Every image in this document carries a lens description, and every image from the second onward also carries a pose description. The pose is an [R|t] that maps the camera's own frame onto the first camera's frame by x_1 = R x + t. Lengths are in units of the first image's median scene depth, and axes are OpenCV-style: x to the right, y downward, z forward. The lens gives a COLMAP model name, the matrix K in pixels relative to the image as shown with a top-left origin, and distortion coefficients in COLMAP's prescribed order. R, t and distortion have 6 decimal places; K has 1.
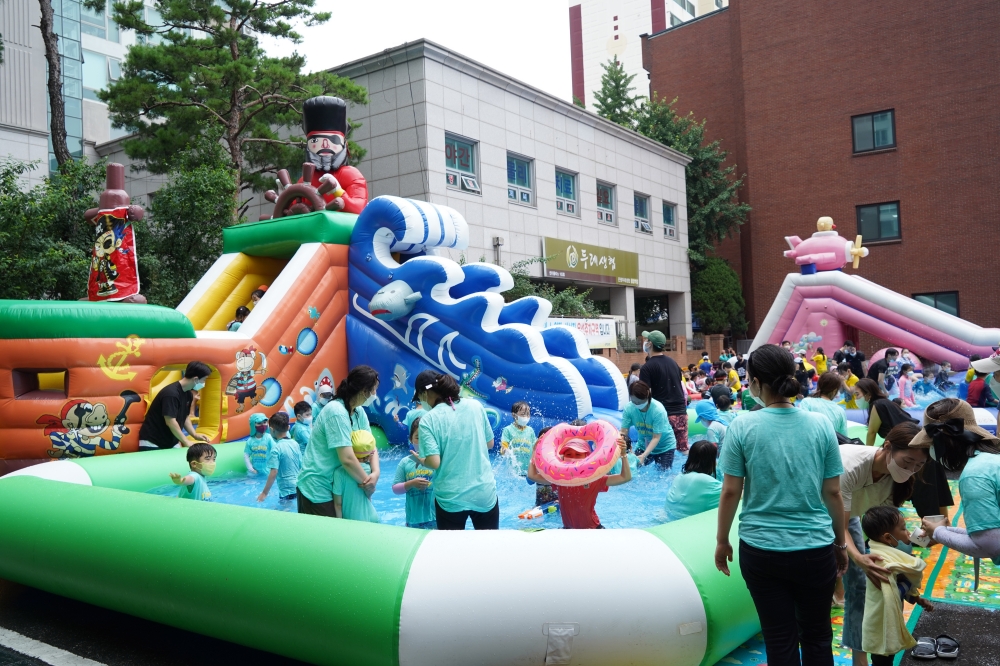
lens RADIAL K [[836.6, 0, 500.0], [0, 836.6, 333.0], [0, 0, 1]] dist [-0.007154, 0.012723]
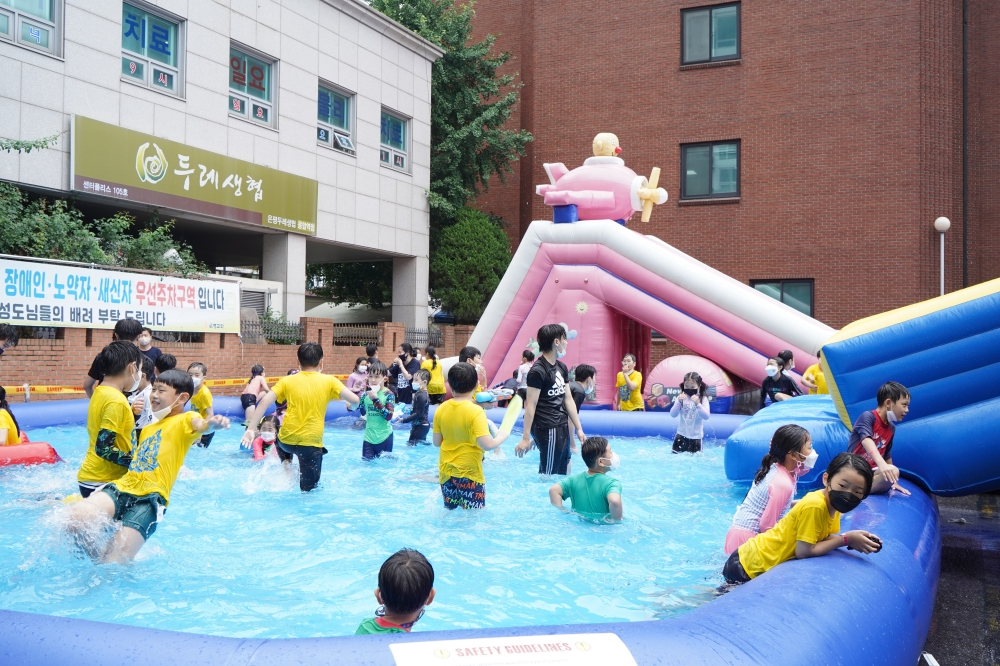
lens RADIAL K [[968.7, 0, 500.0], [0, 968.7, 333.0], [0, 0, 1]] dist [-0.008598, 0.002893]
pose [[0.985528, 0.053432, 0.160871, 0.181768], [-0.054029, 0.998539, -0.000659, 0.006978], [-0.160672, -0.008042, 0.986975, 0.281803]]
